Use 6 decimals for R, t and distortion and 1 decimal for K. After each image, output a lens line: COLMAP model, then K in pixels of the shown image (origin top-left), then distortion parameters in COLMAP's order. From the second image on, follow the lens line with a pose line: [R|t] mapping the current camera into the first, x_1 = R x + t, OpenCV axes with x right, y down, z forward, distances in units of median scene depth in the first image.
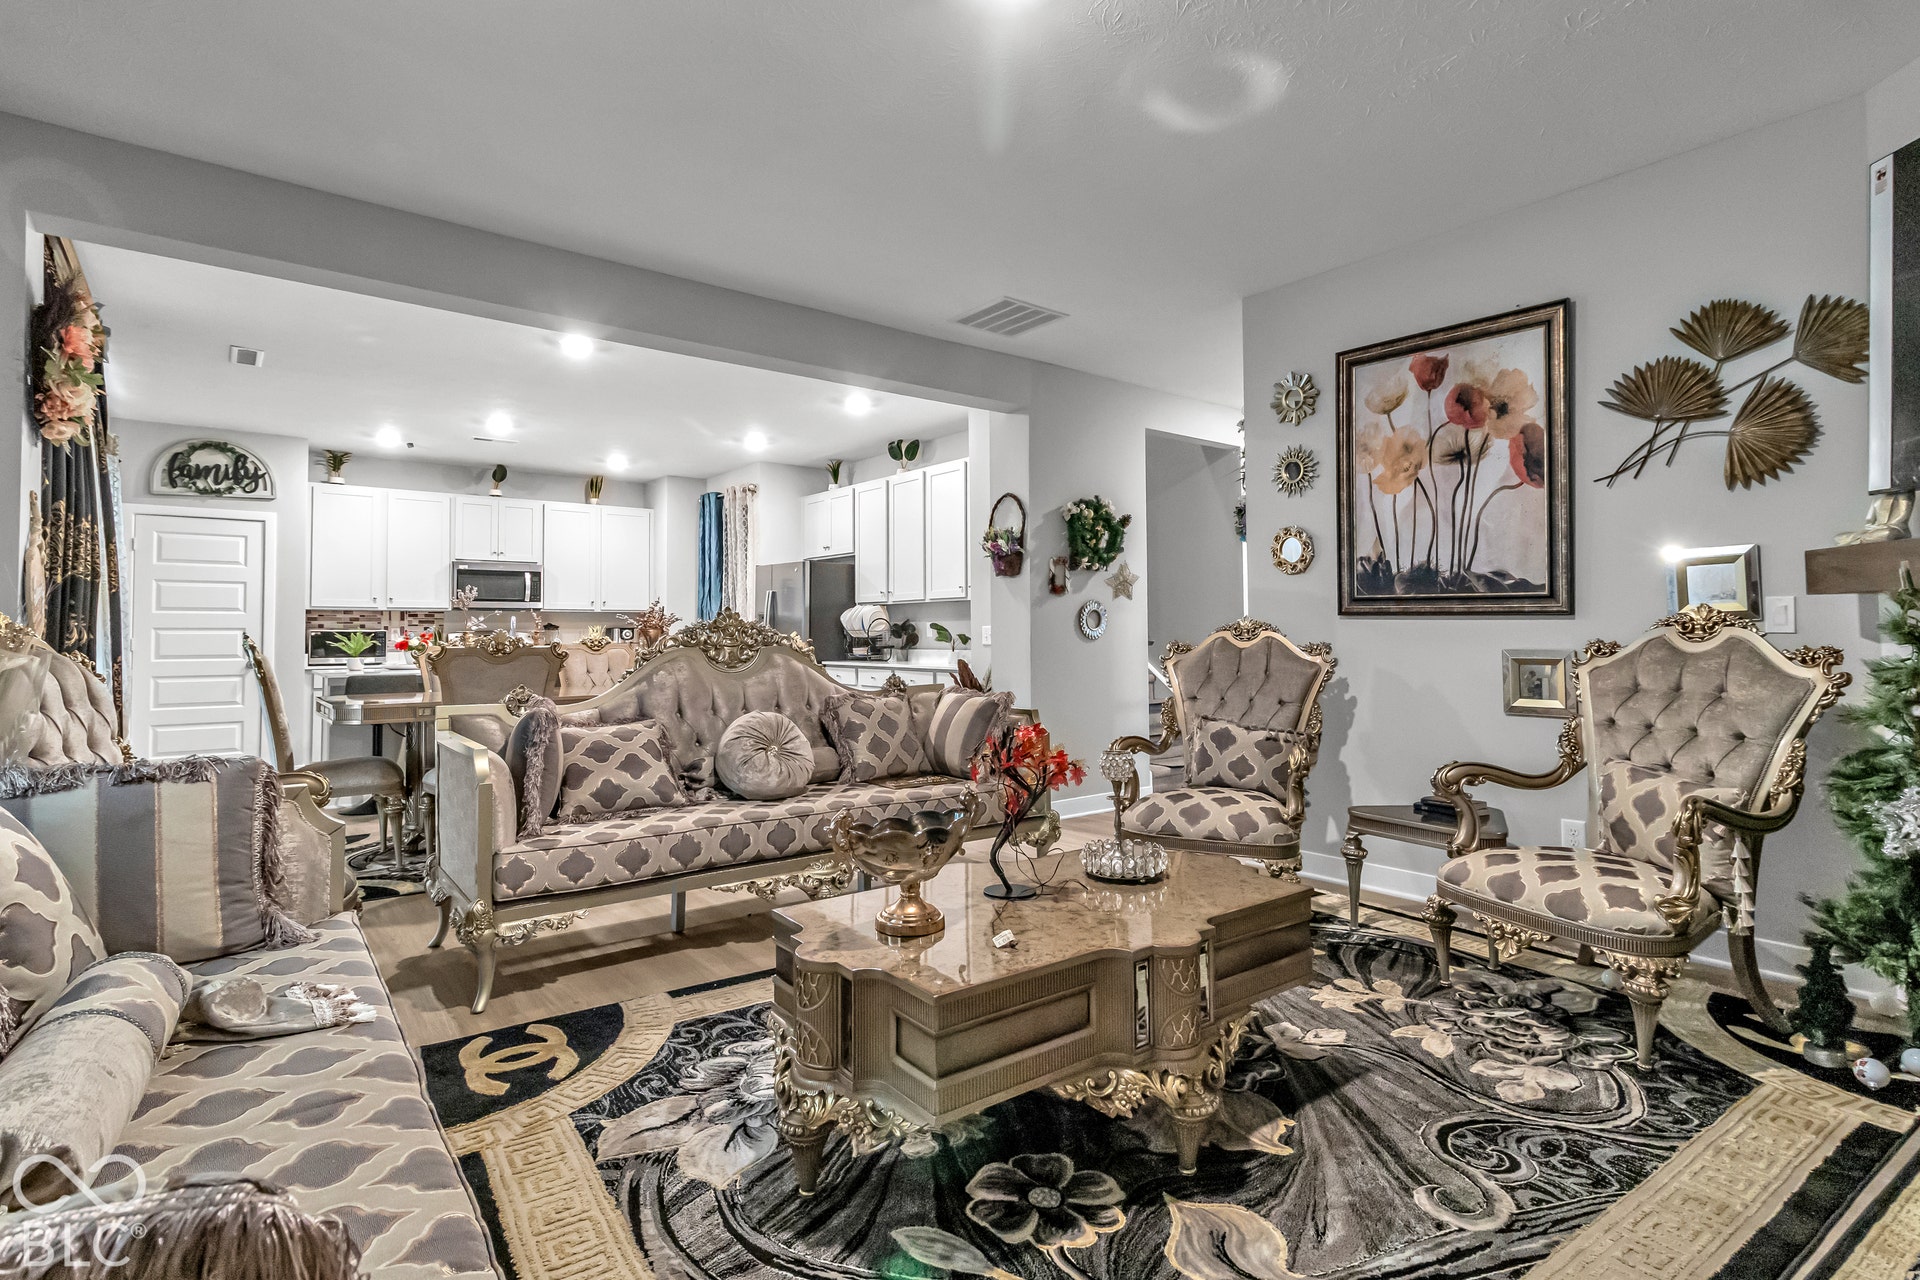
lens RADIAL K [[1000.1, 0, 1002.7], [0, 1000.1, 601.9], [0, 0, 1]] dist [0.004265, 0.000430]
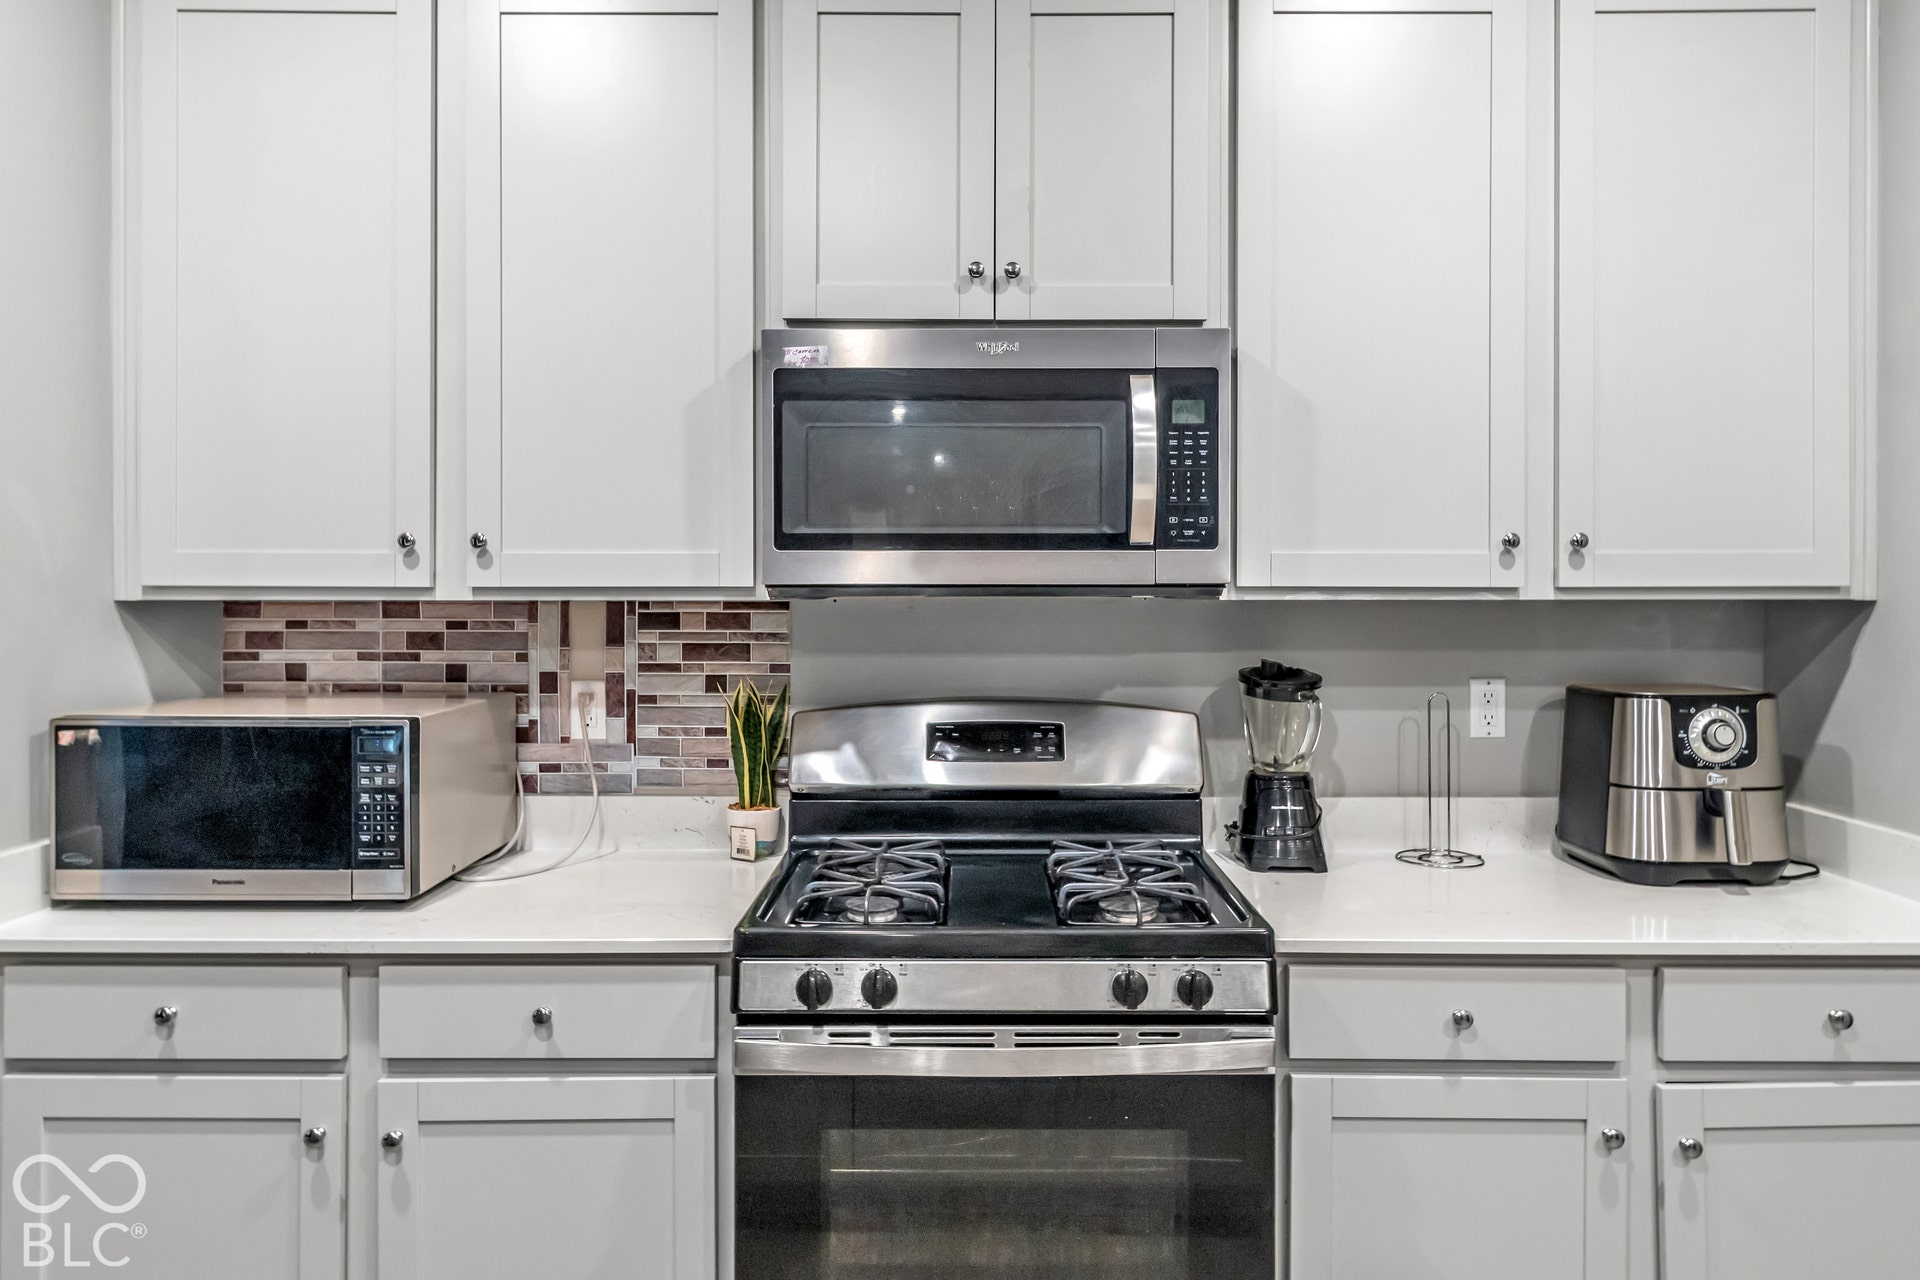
lens RADIAL K [[1309.7, 0, 955.4], [0, 1309.7, 593.0], [0, 0, 1]] dist [0.011047, 0.002653]
pose [[0.772685, 0.007537, -0.634745, -0.406461], [0.018470, 0.999239, 0.034350, -0.000420], [0.634521, -0.038266, 0.771958, 0.916812]]
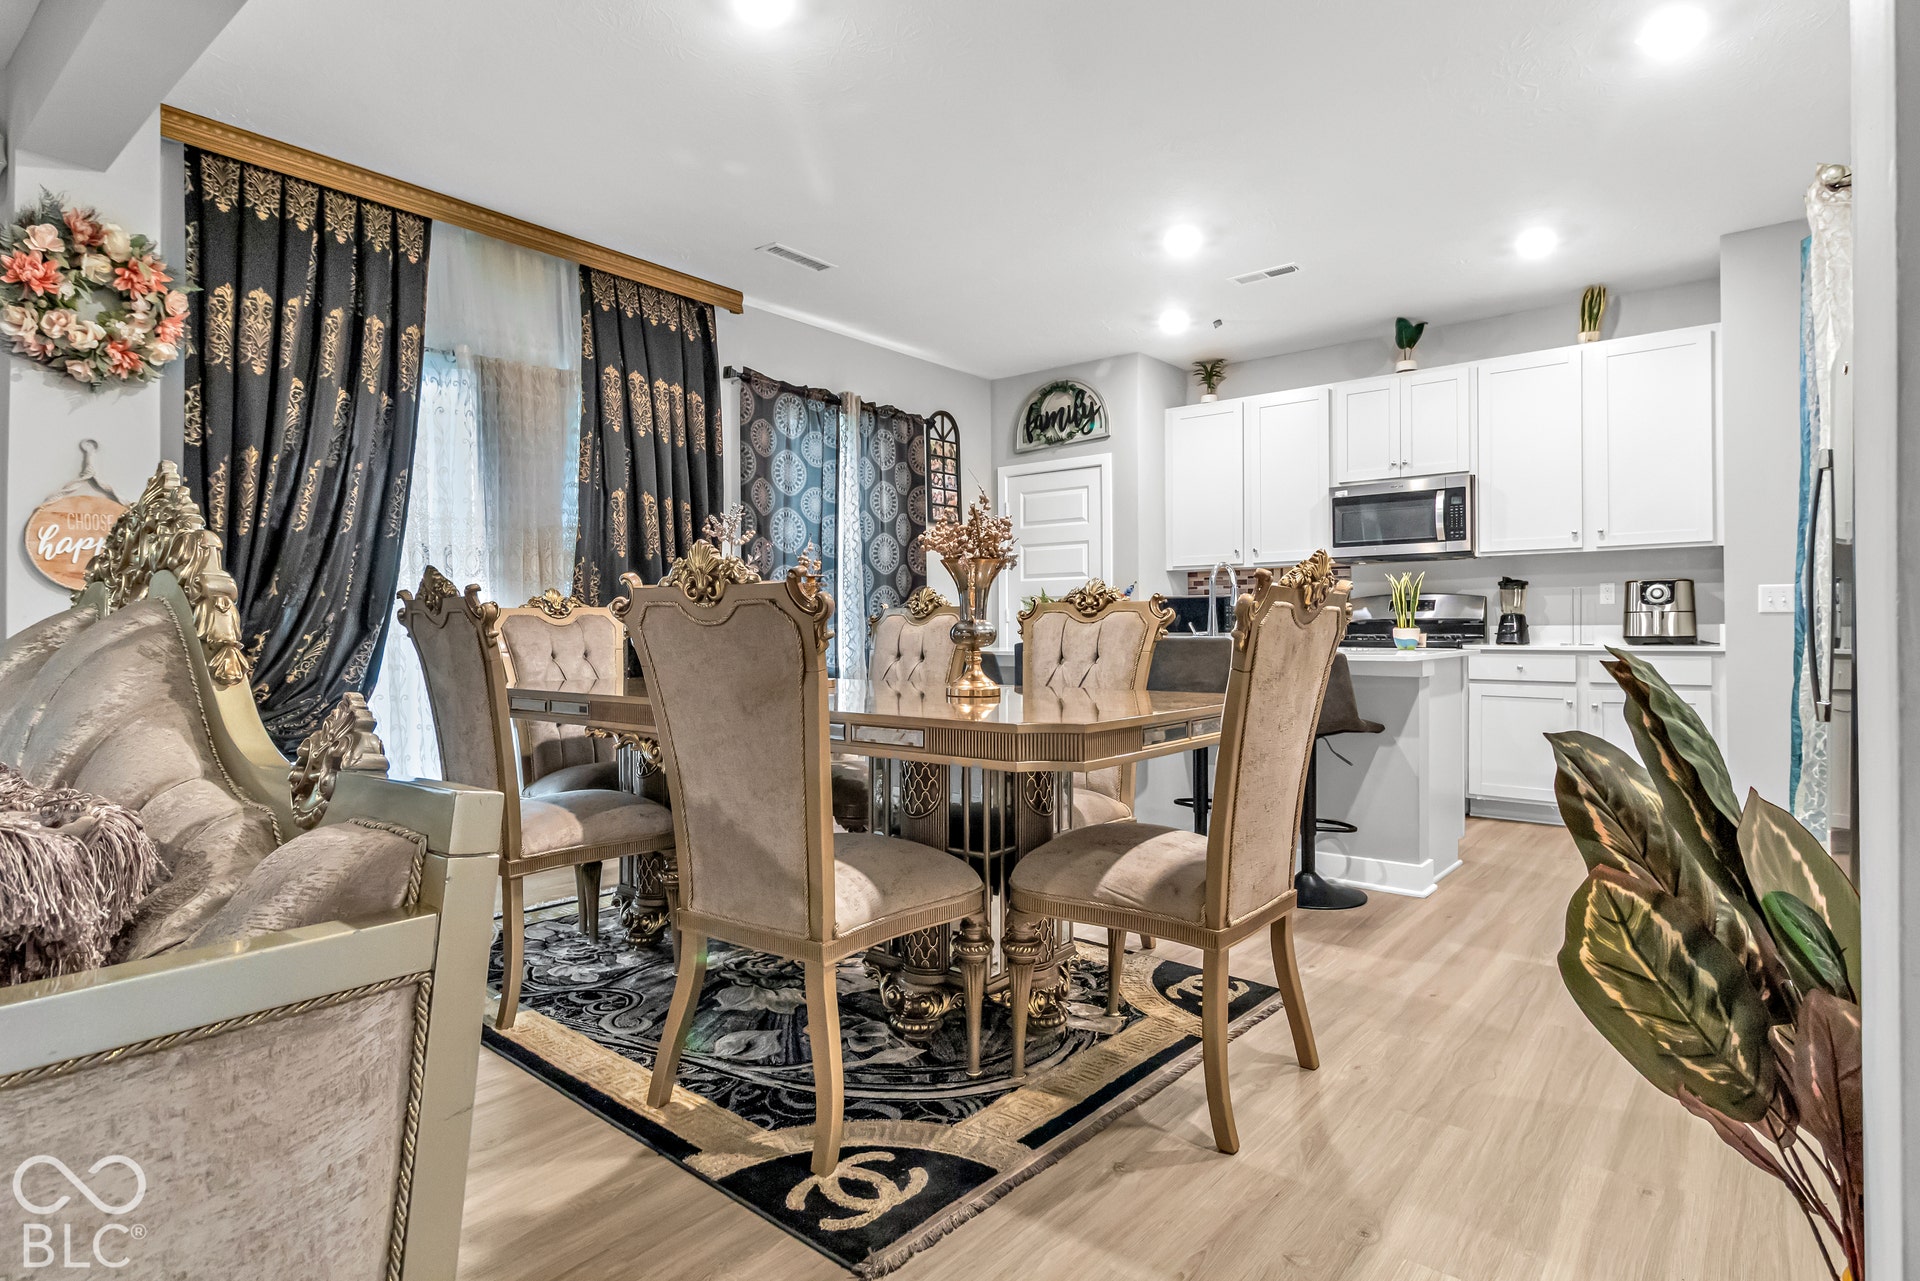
lens RADIAL K [[993.0, 0, 956.1], [0, 993.0, 621.2], [0, 0, 1]] dist [0.002125, 0.000294]
pose [[0.193507, -0.000054, -0.981099, 0.040569], [0.039361, 0.999195, 0.007708, 0.035096], [0.980309, -0.040109, 0.193353, 0.693363]]
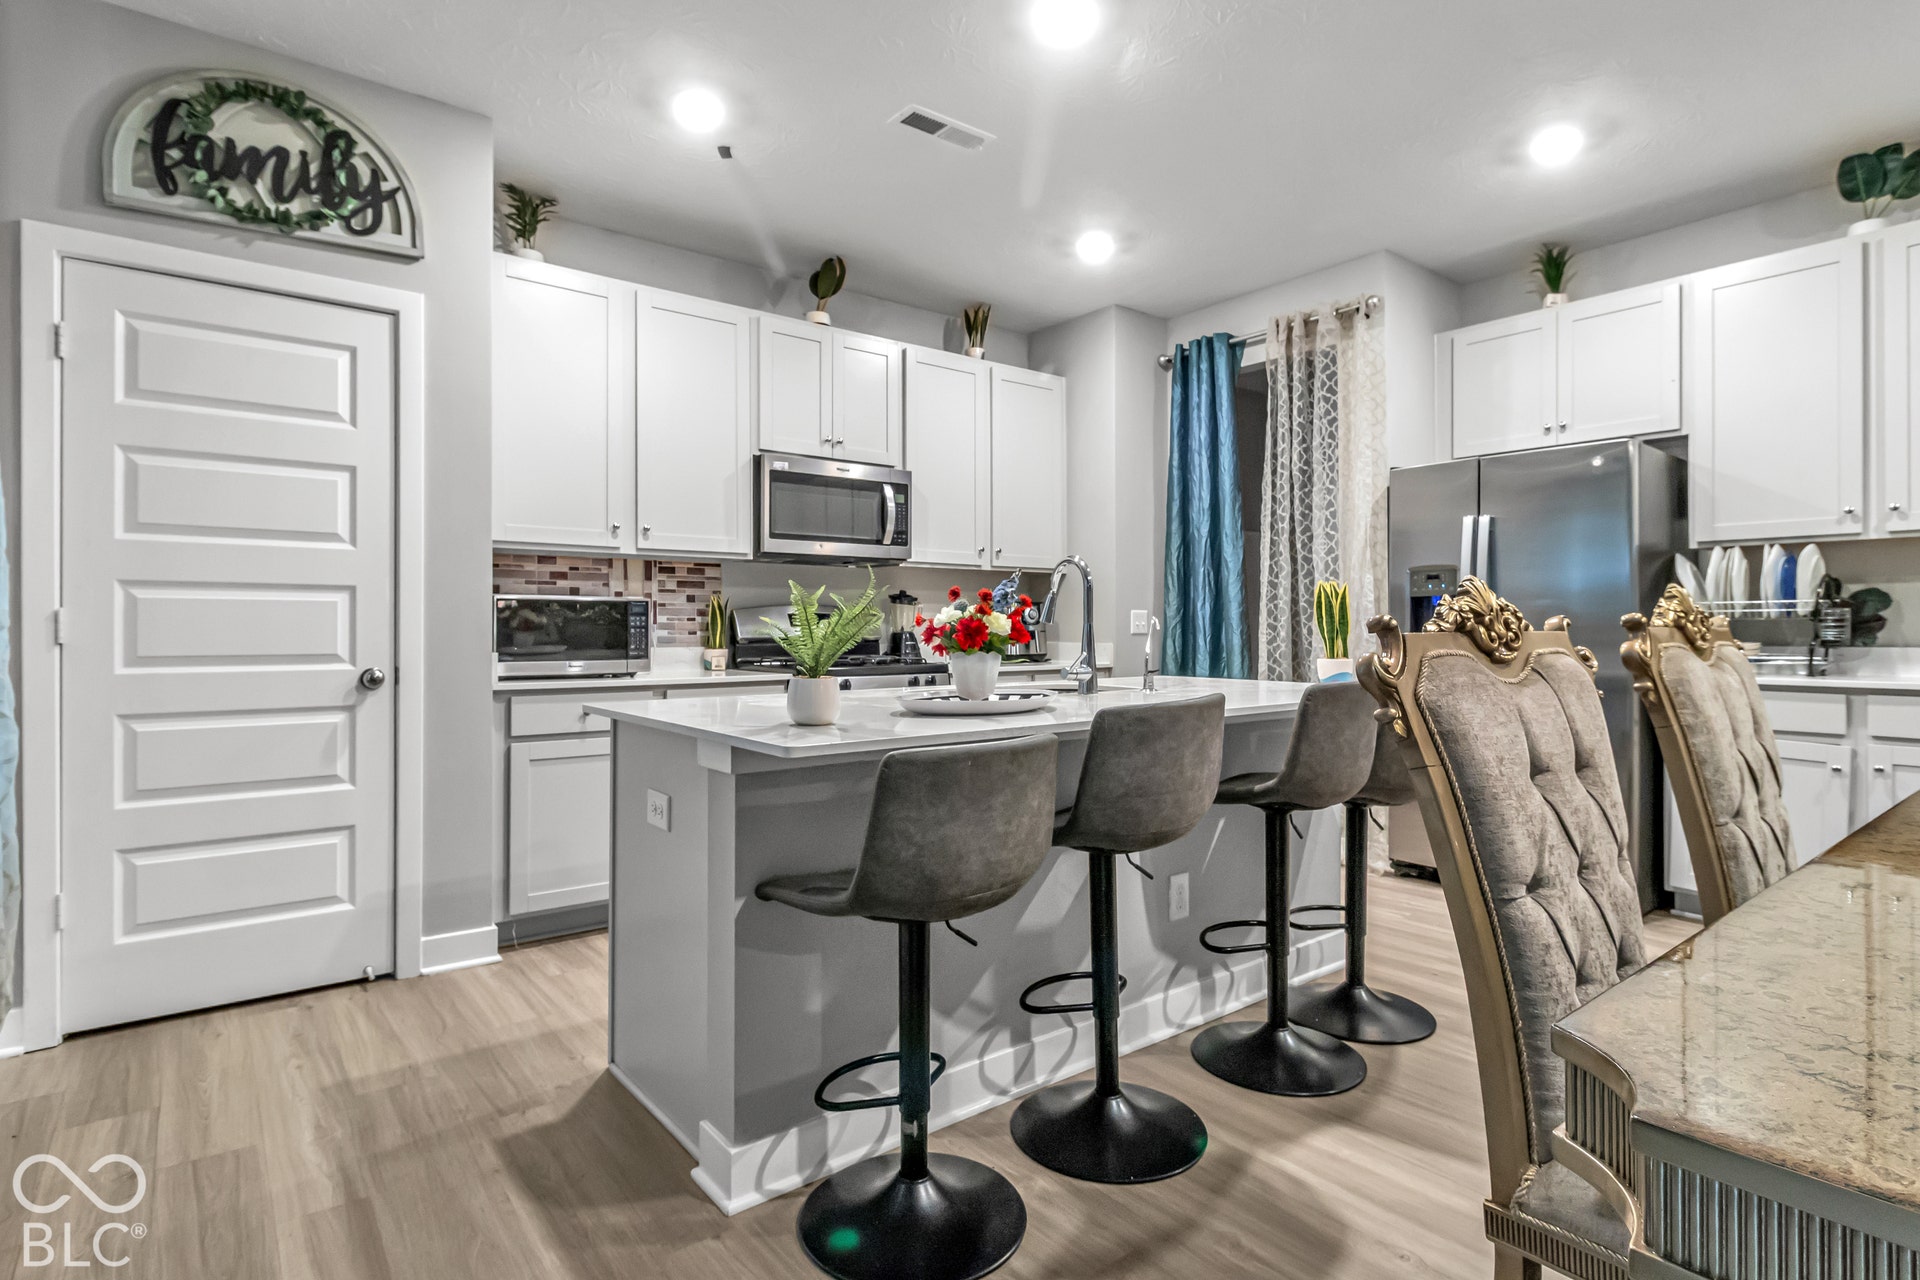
lens RADIAL K [[993.0, 0, 956.1], [0, 993.0, 620.7], [0, 0, 1]] dist [0.002125, 0.000294]
pose [[0.999850, 0.006016, -0.016223, -0.492334], [-0.005559, 0.999590, 0.028076, 0.026171], [0.016386, -0.027982, 0.999474, 0.590373]]
